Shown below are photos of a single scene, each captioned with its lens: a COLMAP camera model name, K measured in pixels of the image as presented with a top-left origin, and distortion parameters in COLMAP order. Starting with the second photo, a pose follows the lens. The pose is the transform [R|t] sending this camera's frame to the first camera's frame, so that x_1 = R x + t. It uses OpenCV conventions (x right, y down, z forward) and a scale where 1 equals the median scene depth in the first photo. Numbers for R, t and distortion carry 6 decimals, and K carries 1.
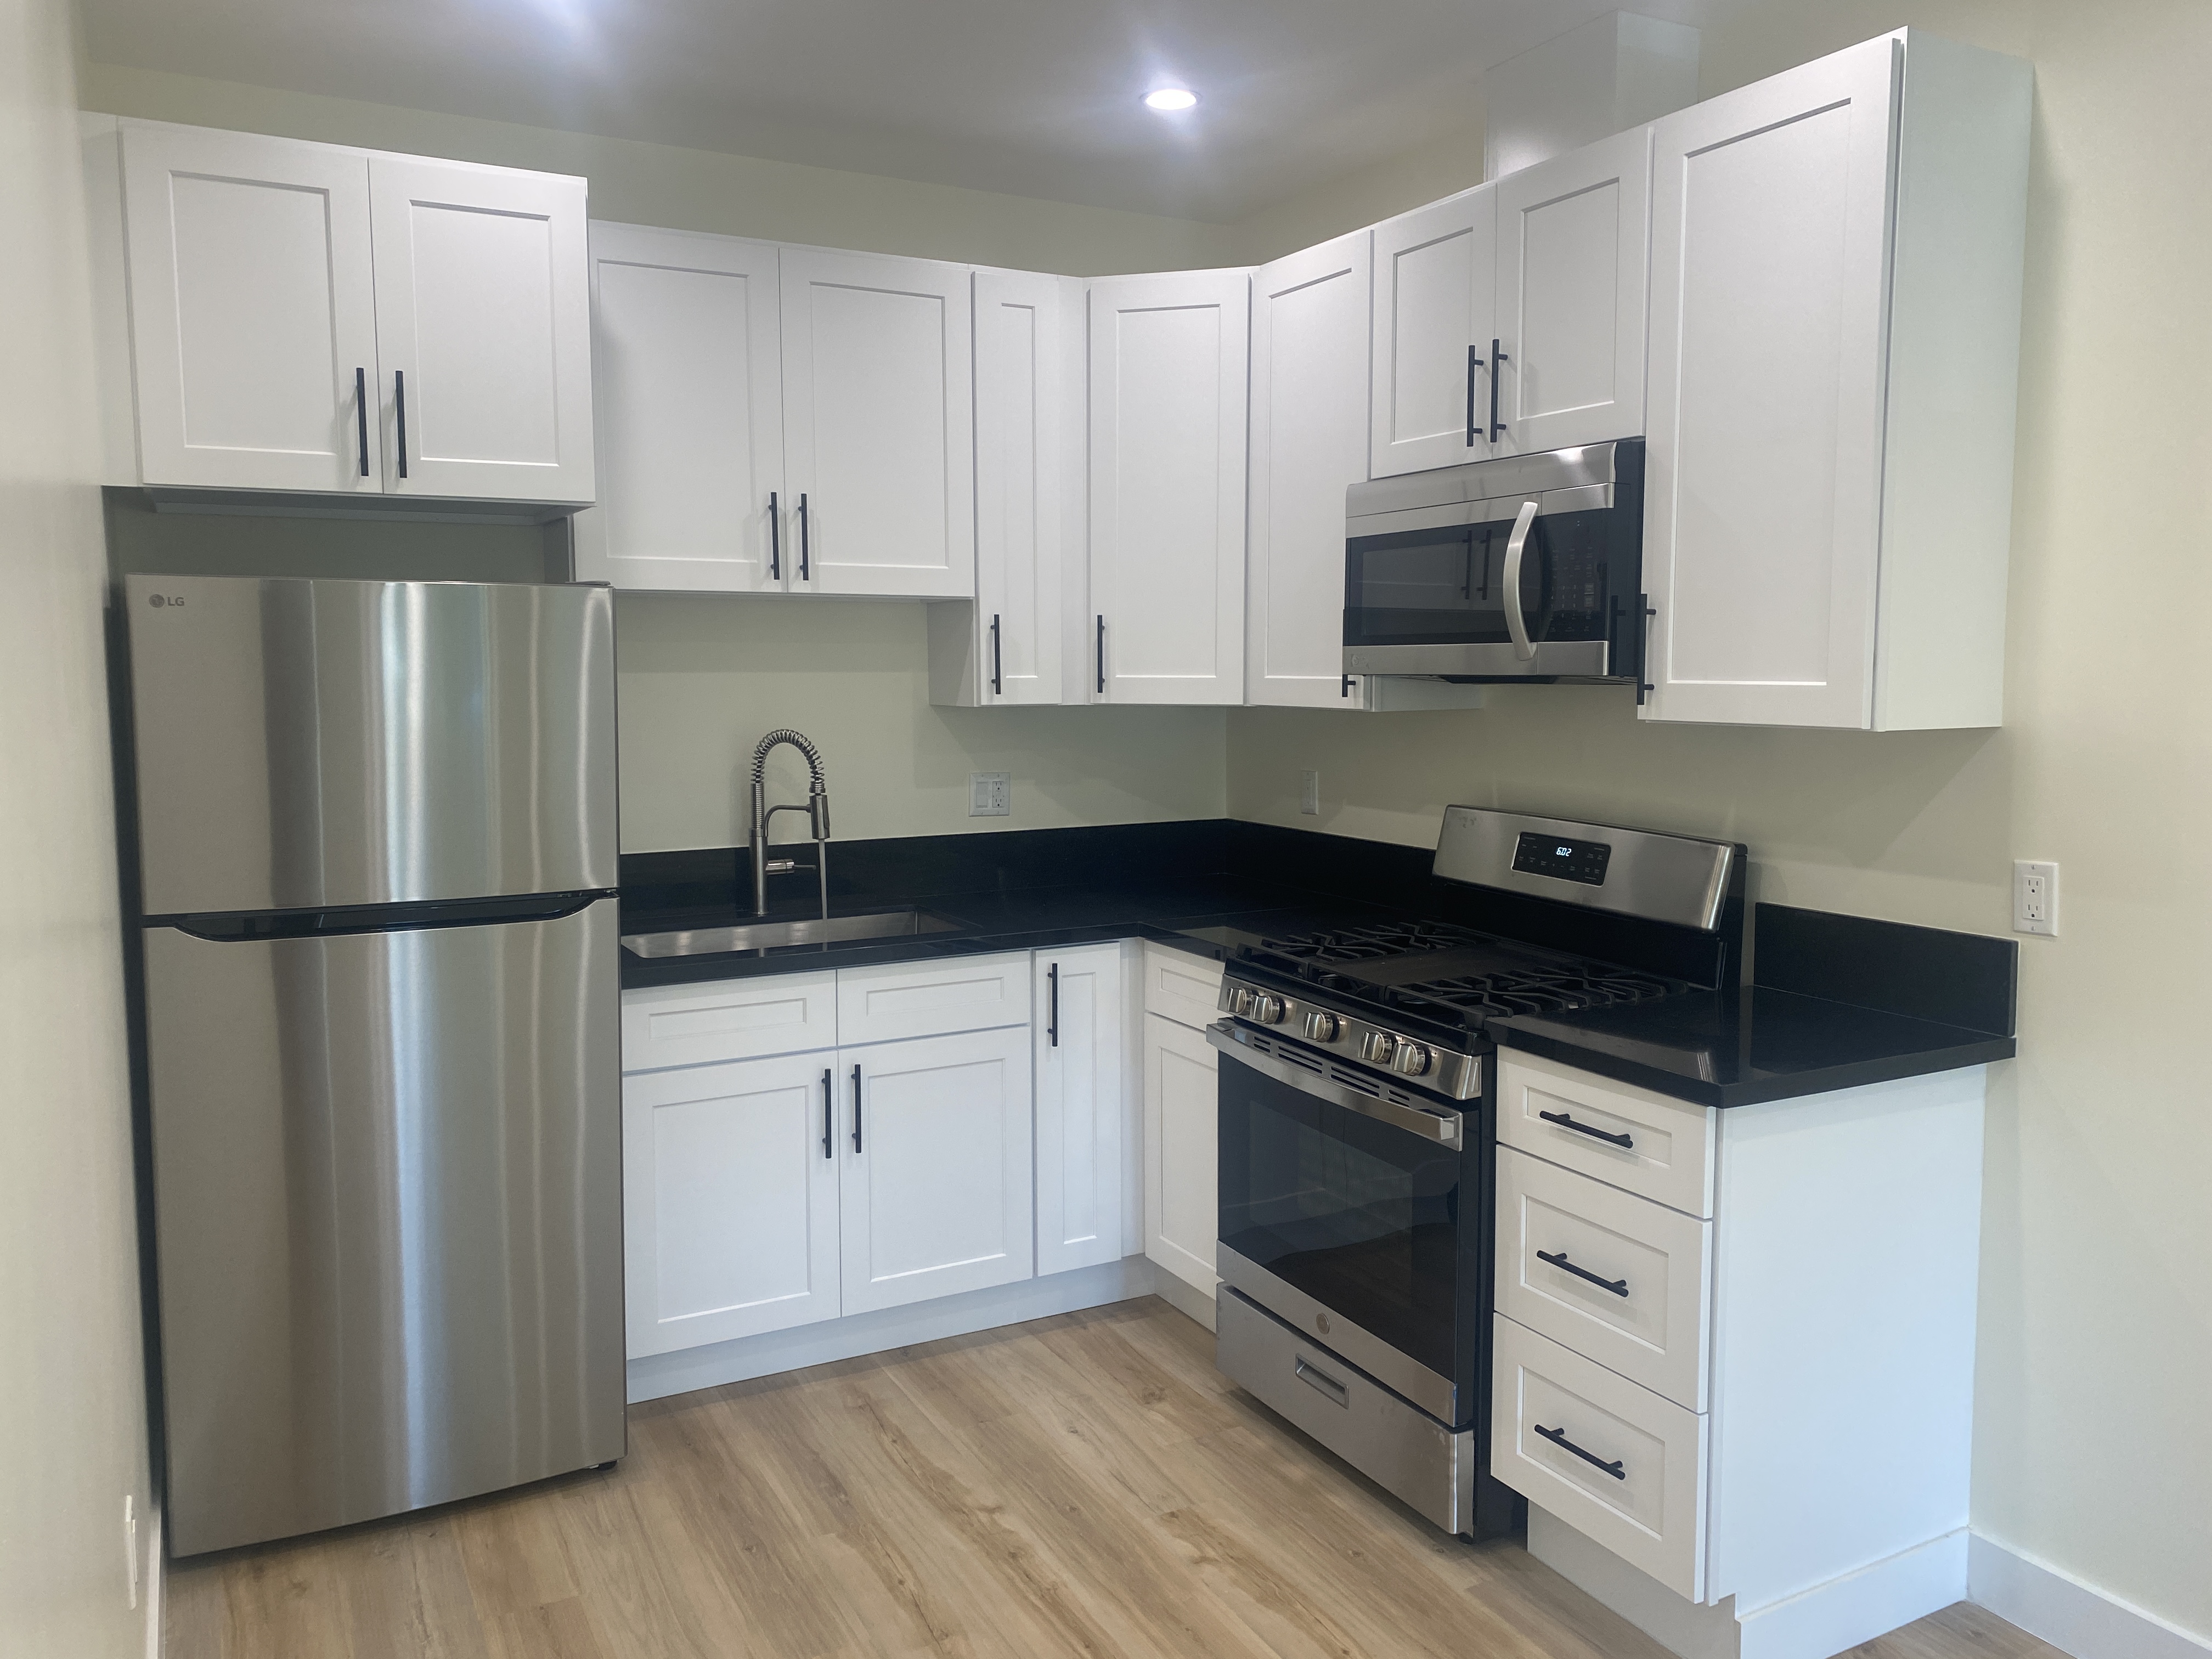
lens RADIAL K [[1658.9, 0, 1093.1], [0, 1658.9, 809.4], [0, 0, 1]] dist [0.048452, -0.049997]
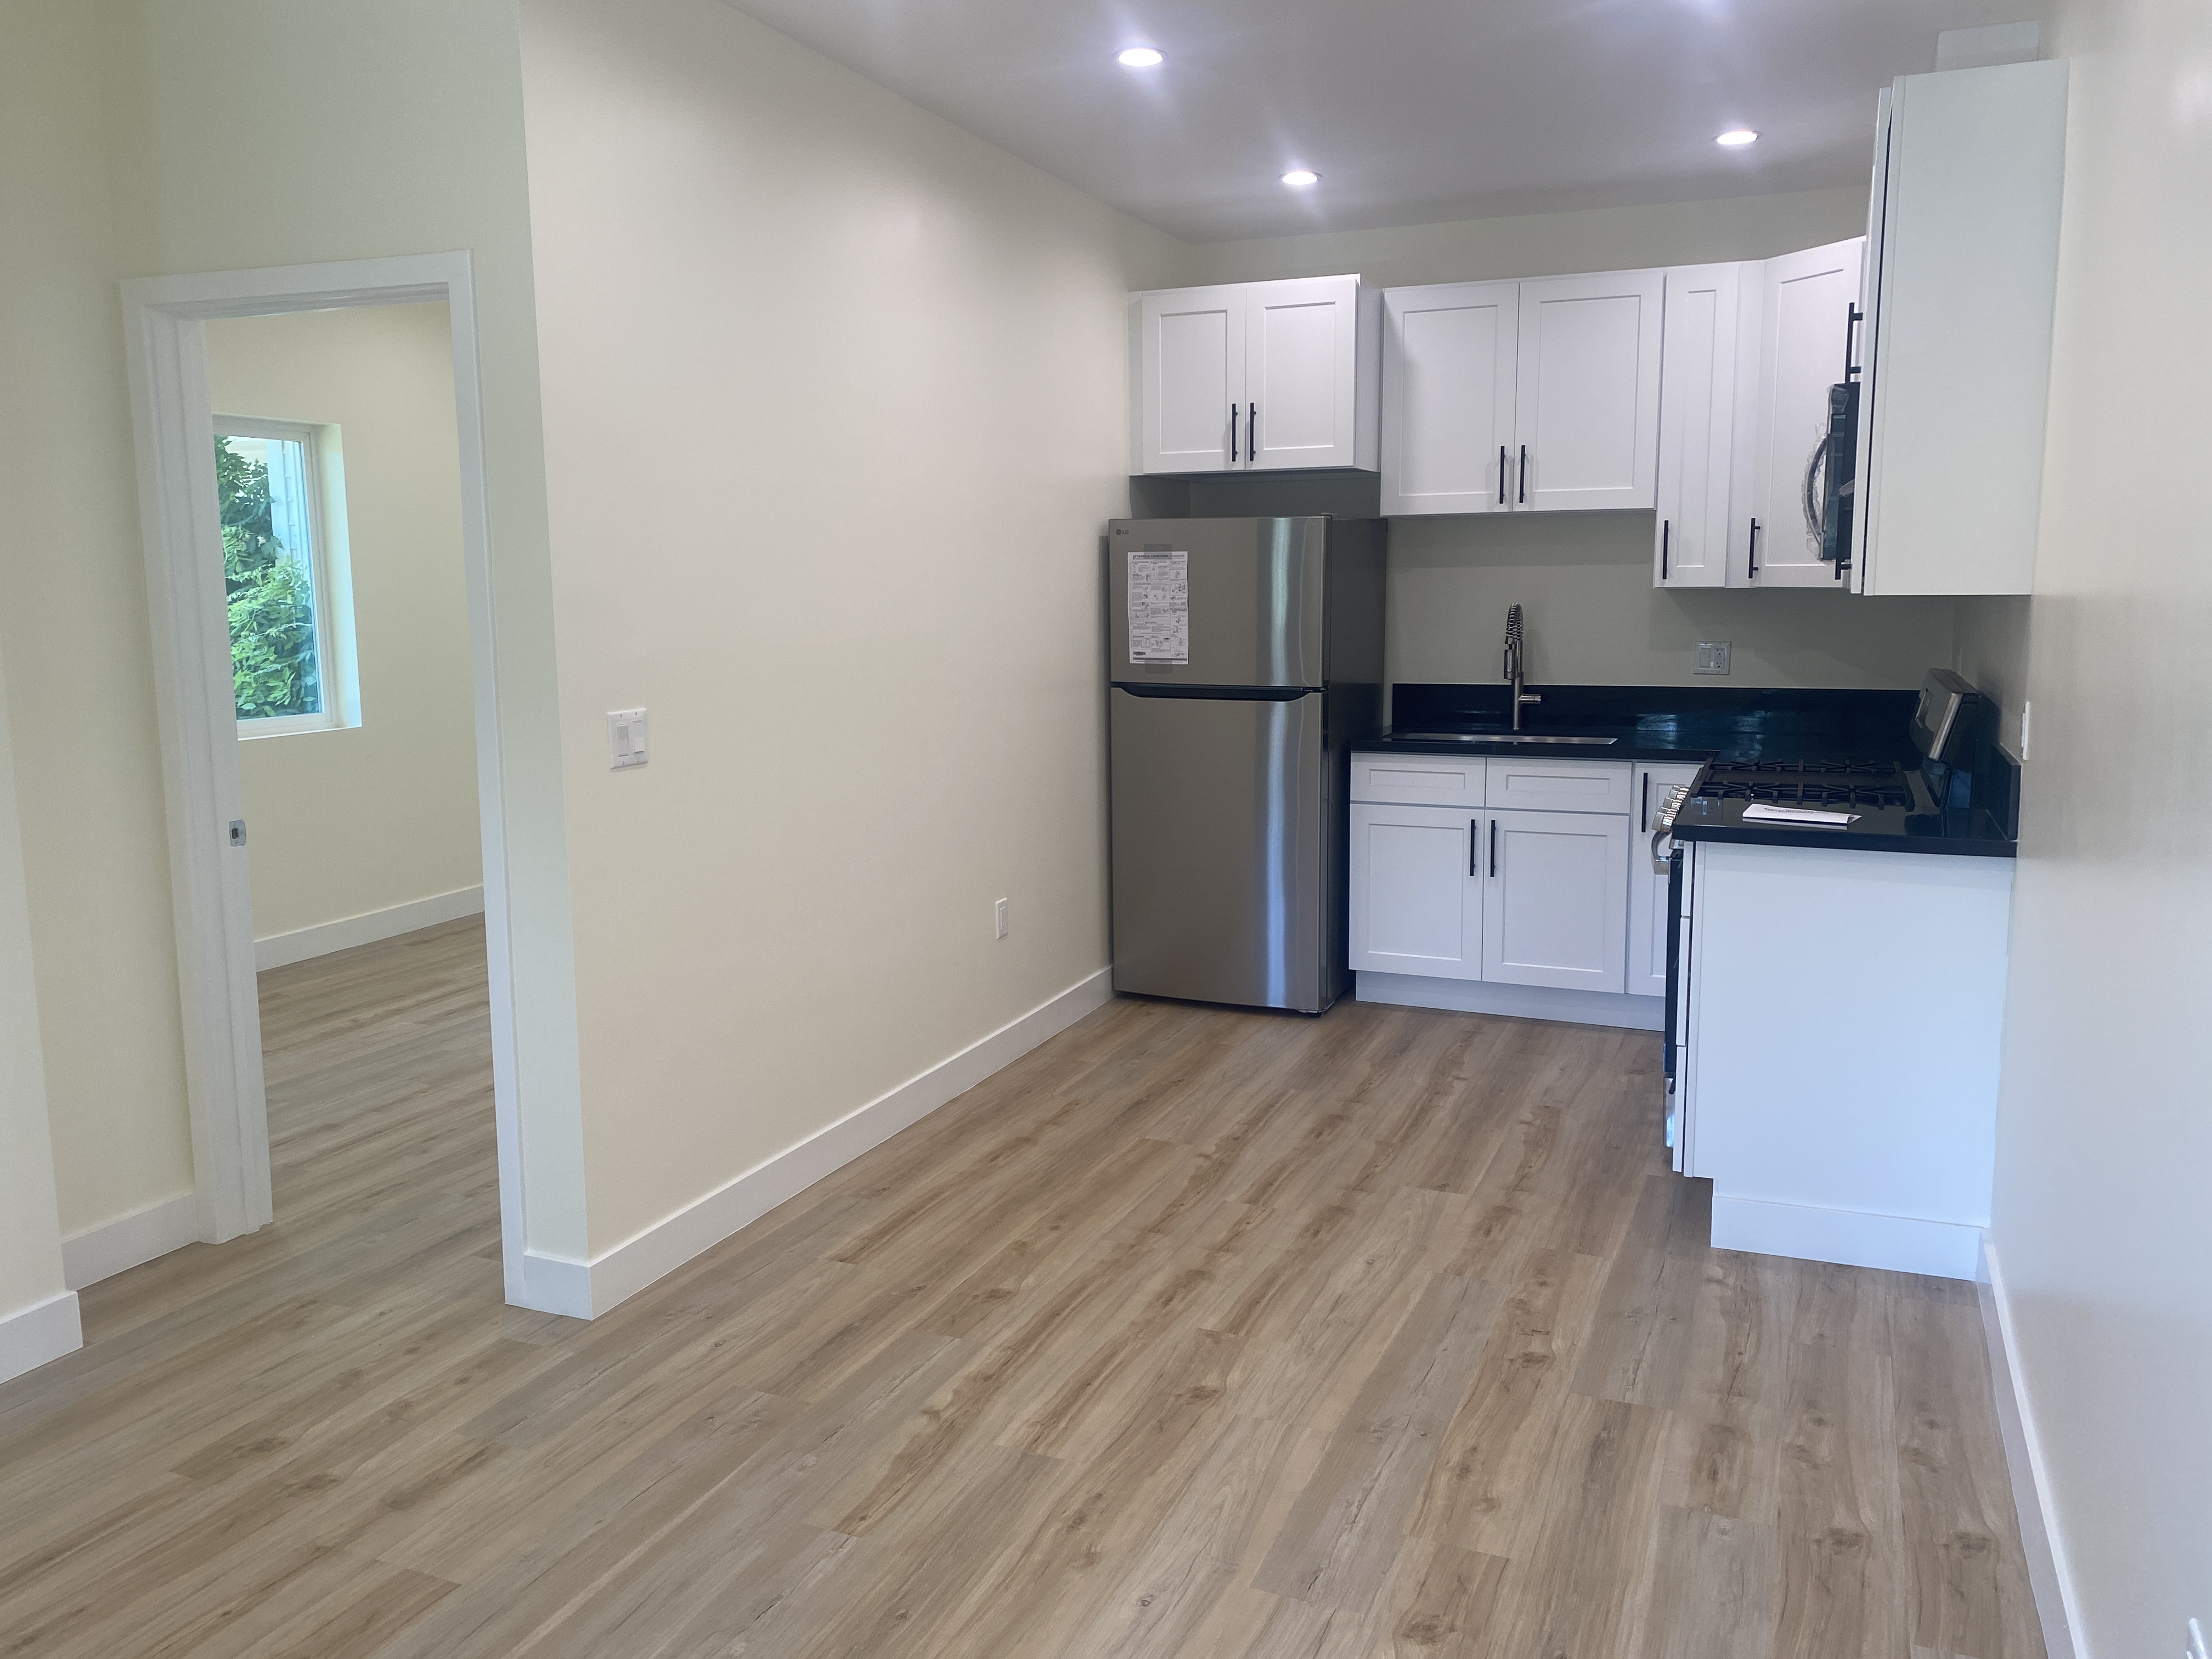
lens RADIAL K [[1658.9, 0, 1144.0], [0, 1658.9, 816.4], [0, 0, 1]] dist [0.048452, -0.049997]
pose [[0.640062, 0.106902, -0.760850, 0.884735], [-0.062548, 0.994236, 0.087075, 0.038284], [0.765773, -0.008144, 0.643059, -0.261484]]
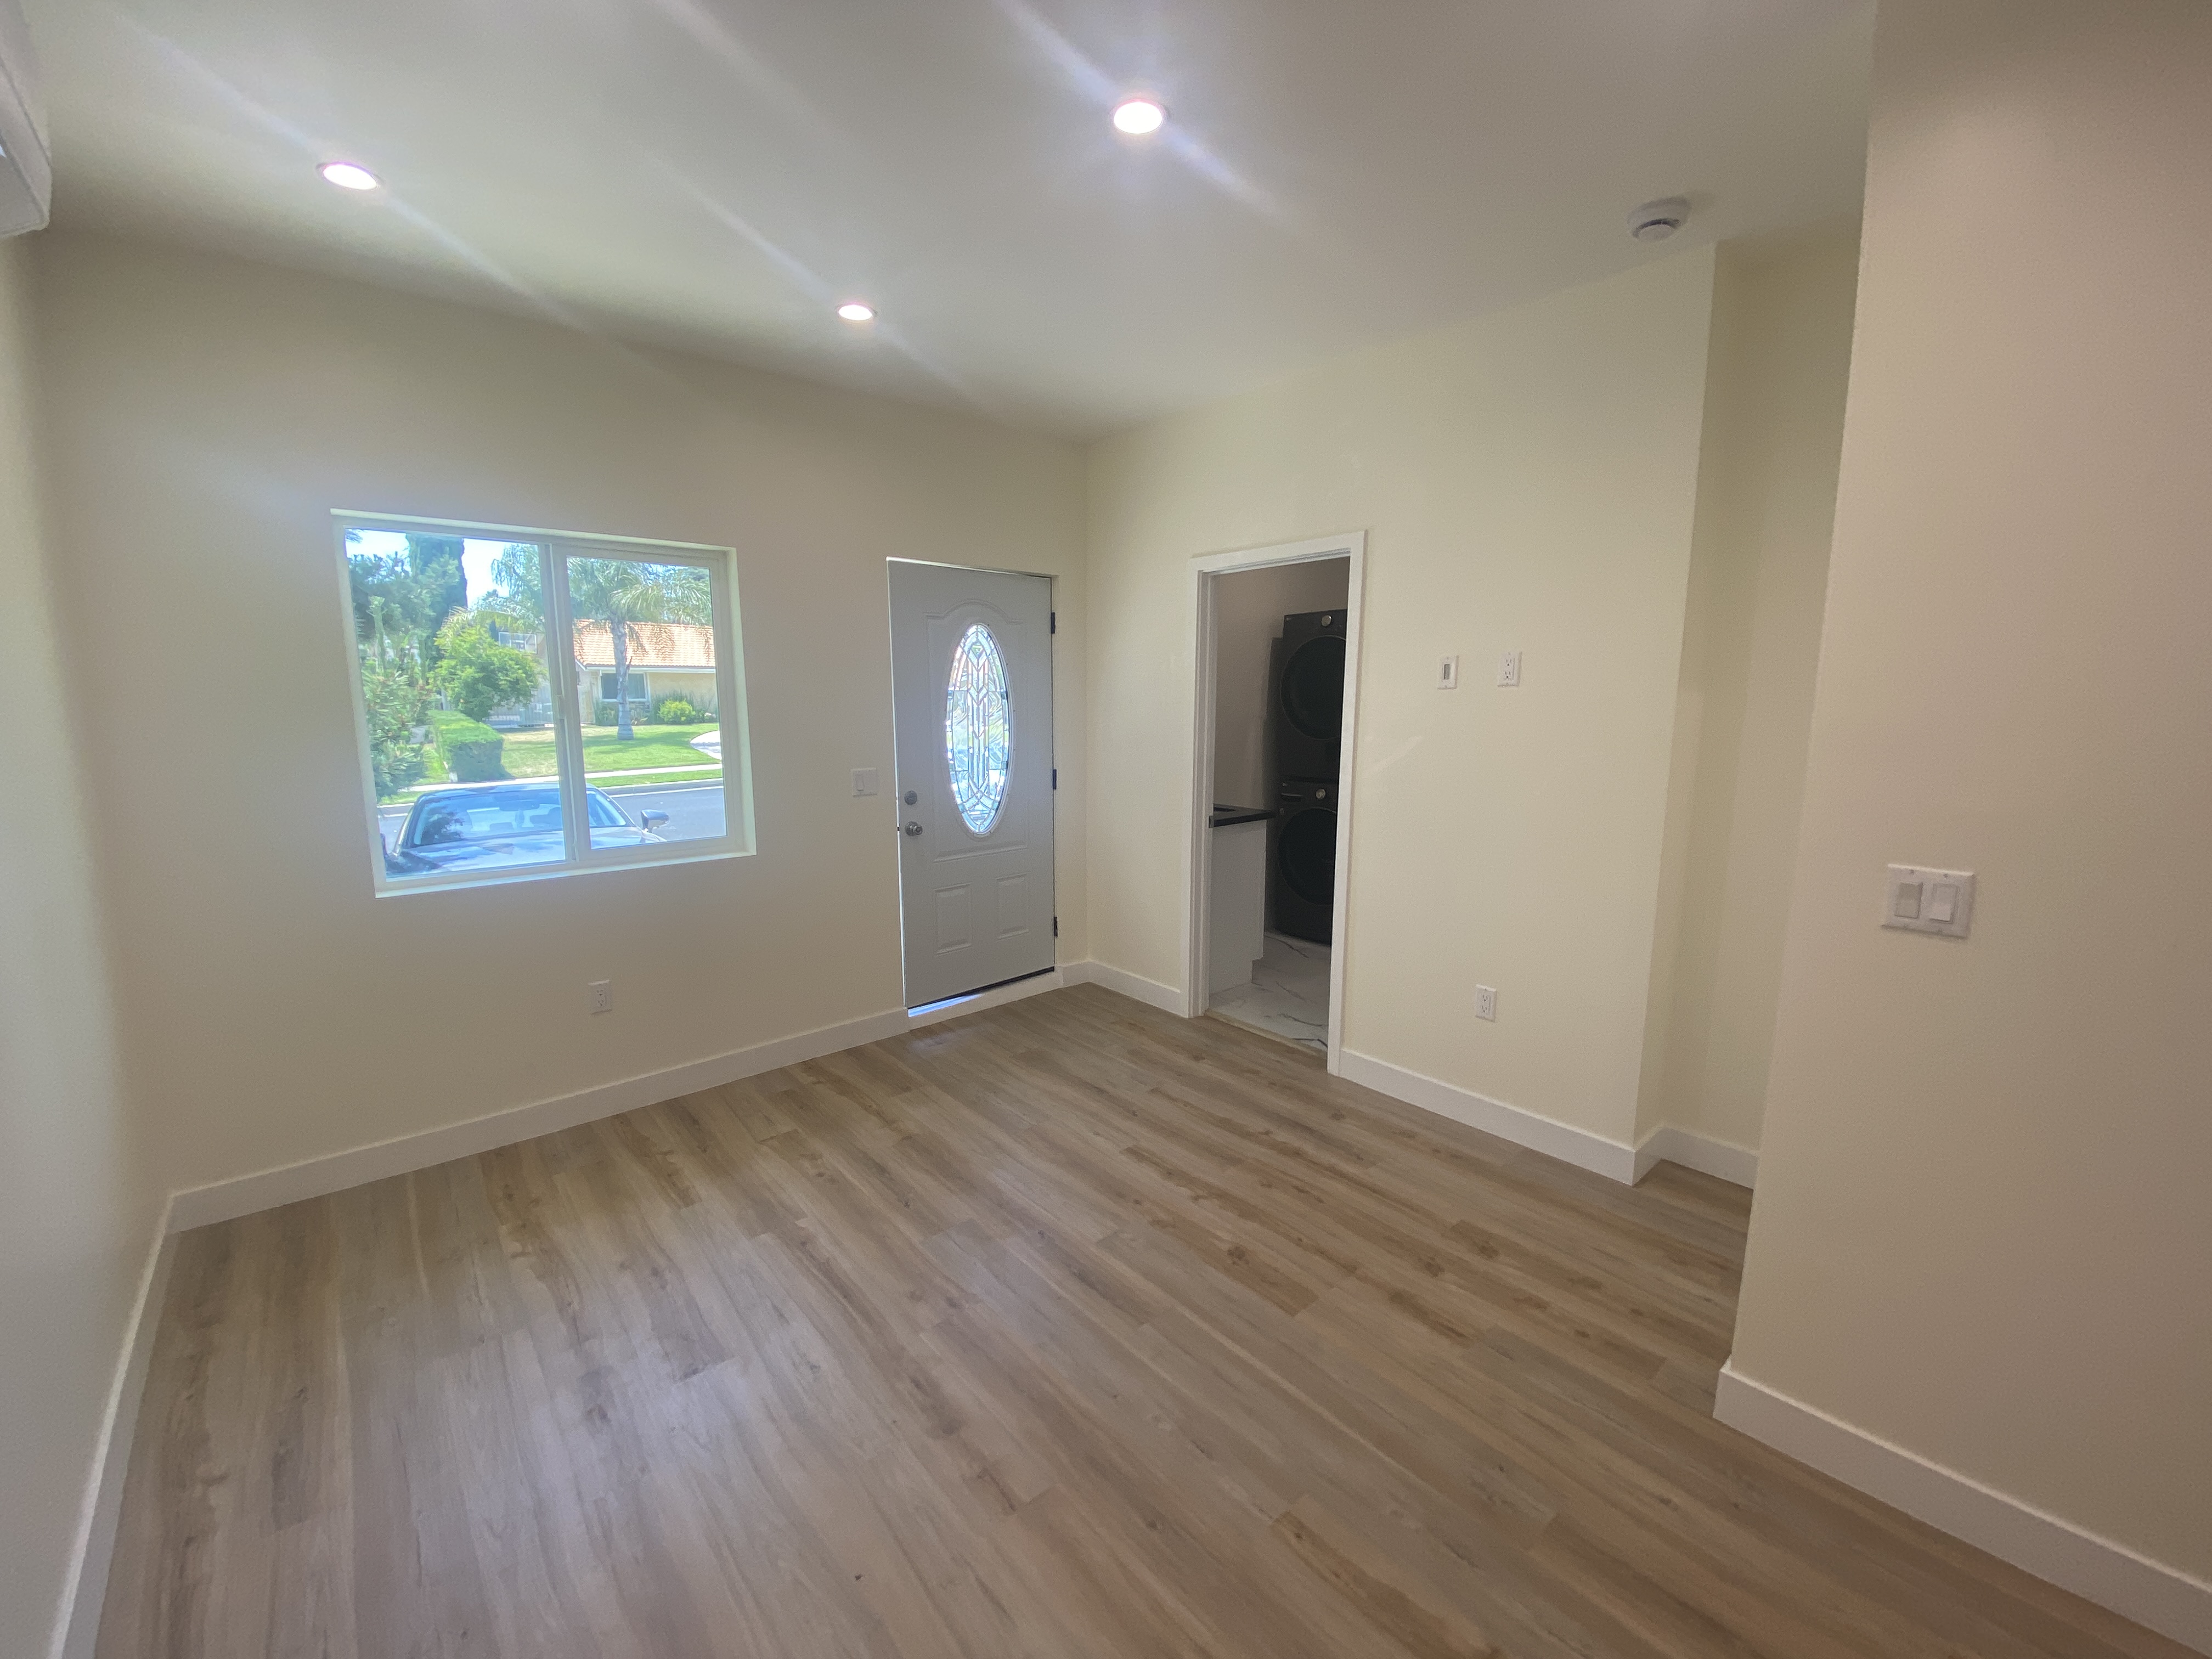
lens RADIAL K [[915.5, 0, 1092.8], [0, 915.5, 821.2], [0, 0, 1]] dist [-0.002996, -0.000334]
pose [[-0.976788, 0.031376, -0.211896, 0.416403], [-0.020226, 0.971284, 0.237060, -0.048543], [0.213249, 0.235843, -0.948105, 0.527794]]
